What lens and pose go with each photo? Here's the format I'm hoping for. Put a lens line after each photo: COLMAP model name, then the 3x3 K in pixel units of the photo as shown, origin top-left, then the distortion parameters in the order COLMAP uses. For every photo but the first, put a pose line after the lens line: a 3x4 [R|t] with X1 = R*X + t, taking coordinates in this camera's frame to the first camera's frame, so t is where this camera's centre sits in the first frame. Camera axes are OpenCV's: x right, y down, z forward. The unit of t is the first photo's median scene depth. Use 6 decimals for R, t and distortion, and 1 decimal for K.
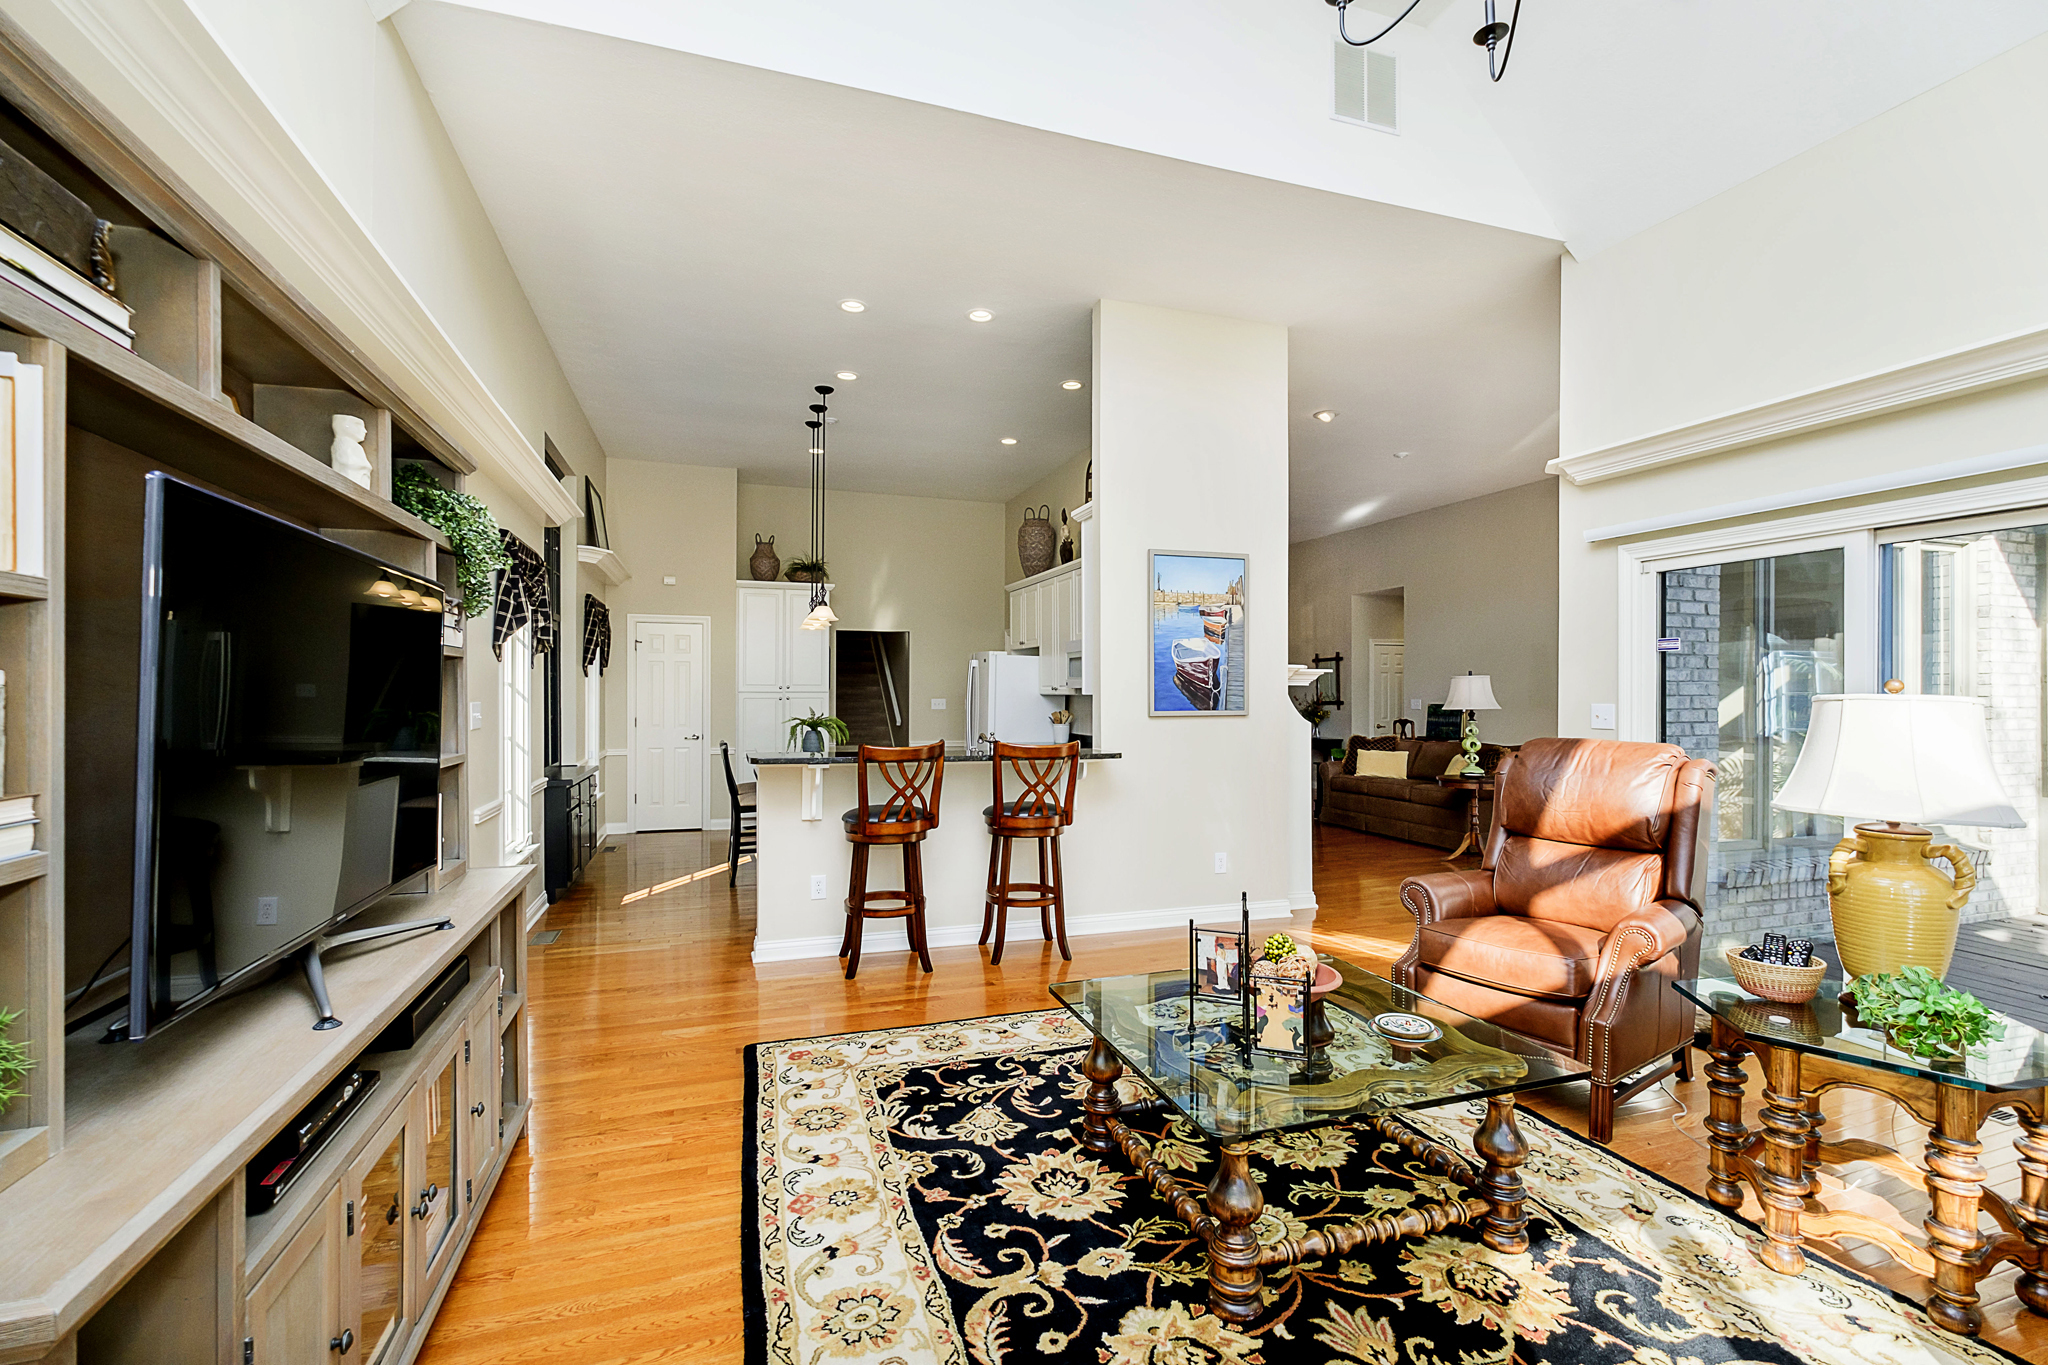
lens RADIAL K [[907.2, 0, 1028.1], [0, 907.2, 689.3], [0, 0, 1]] dist [-0.000129, -0.000002]
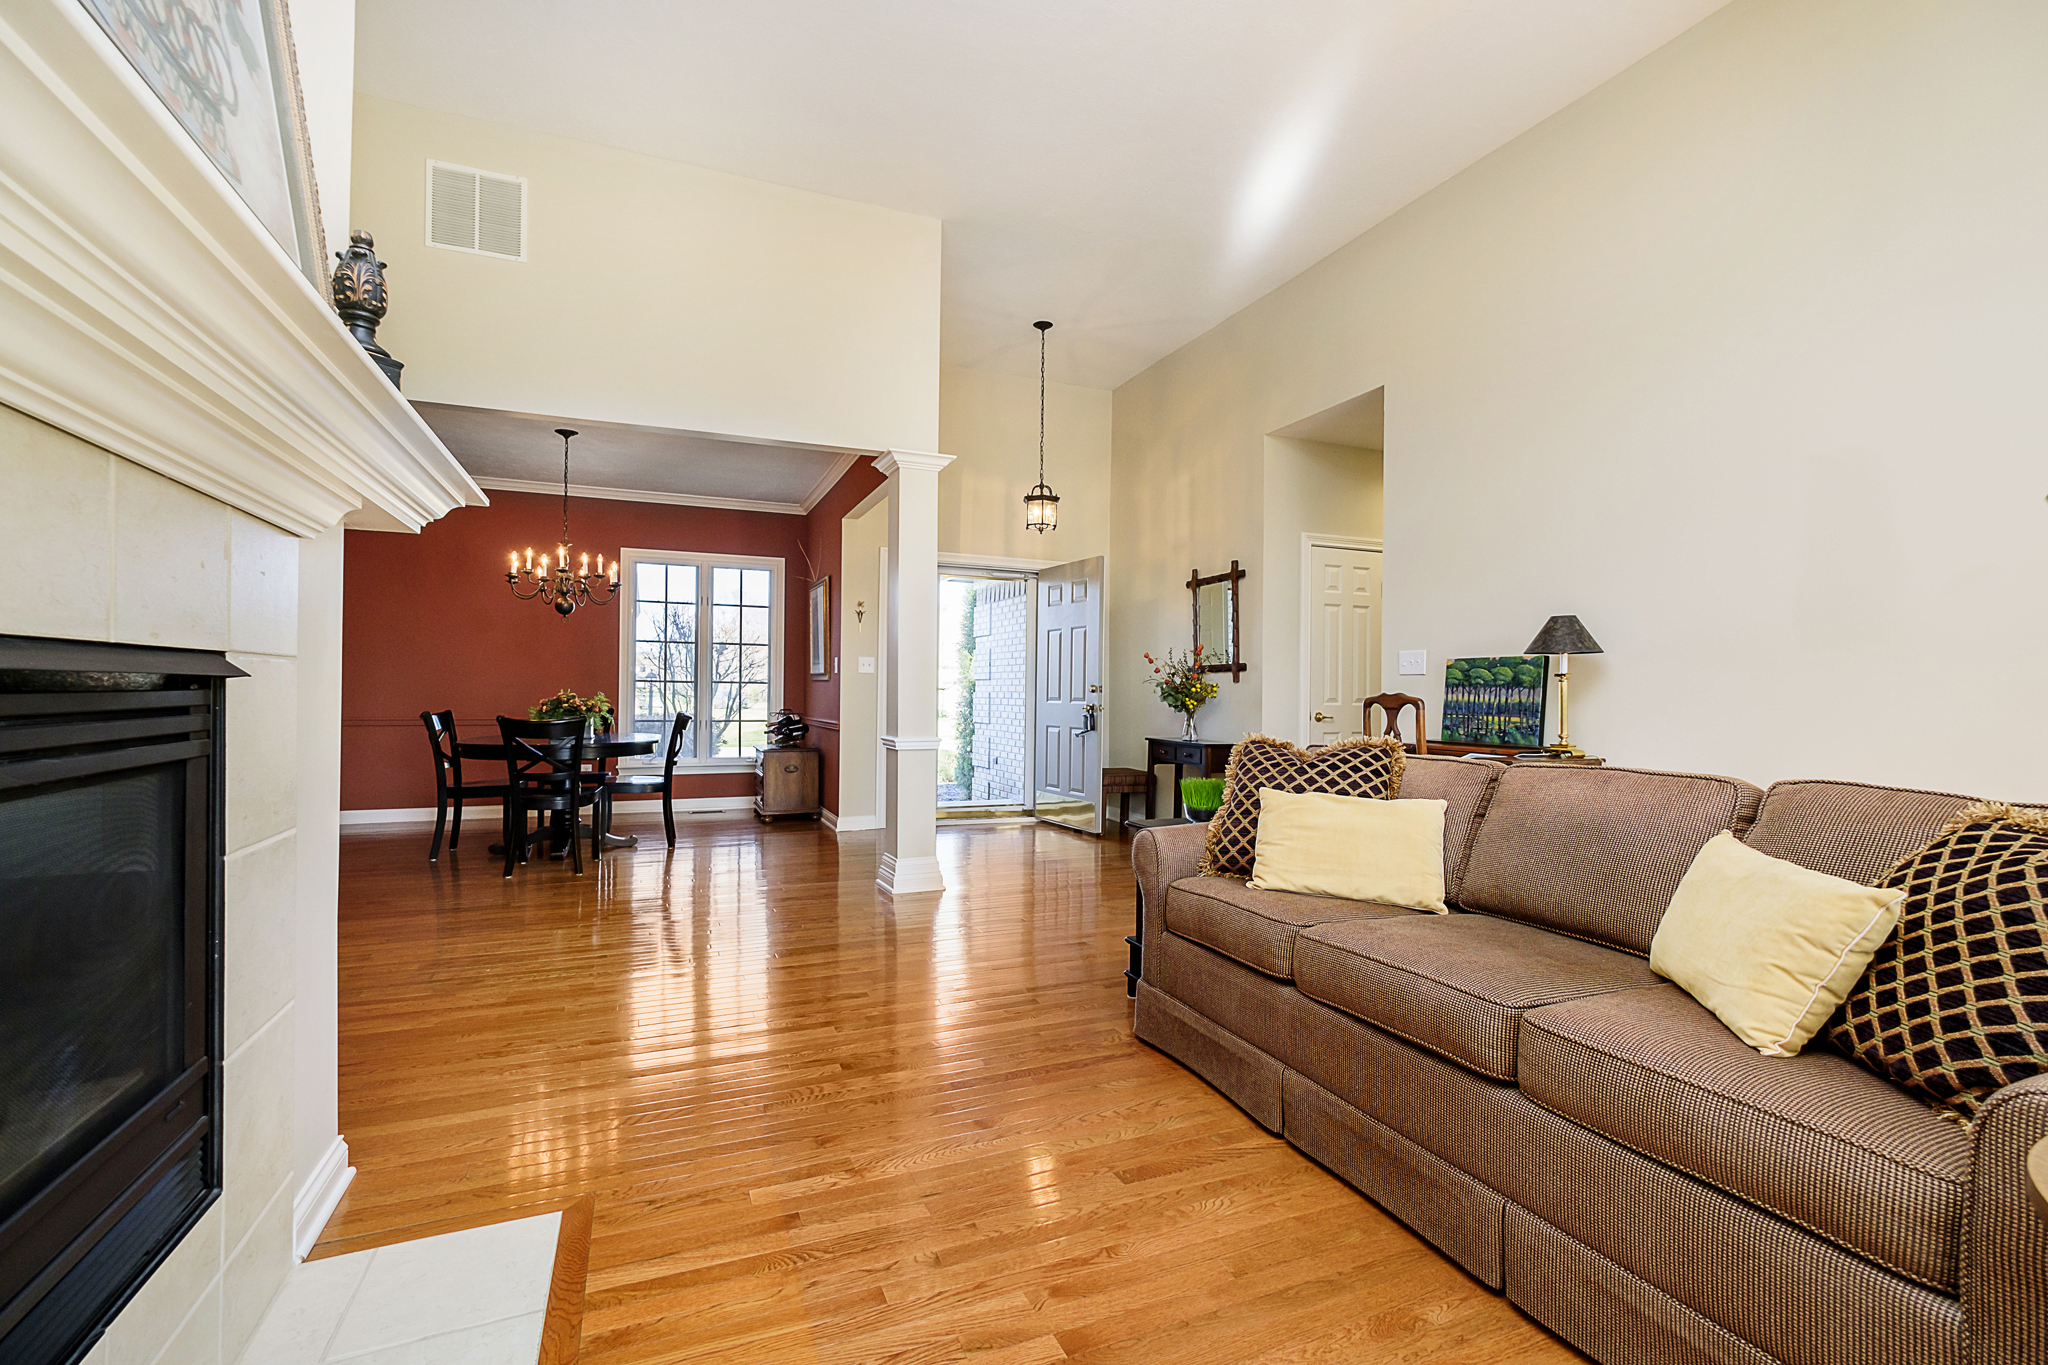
lens RADIAL K [[907.2, 0, 1022.4], [0, 907.2, 686.2], [0, 0, 1]] dist [-0.000129, -0.000002]
pose [[0.997669, 0.005525, 0.068012, 0.239622], [-0.005577, 0.999984, 0.000569, 0.030421], [-0.068008, -0.000947, 0.997684, 0.644177]]
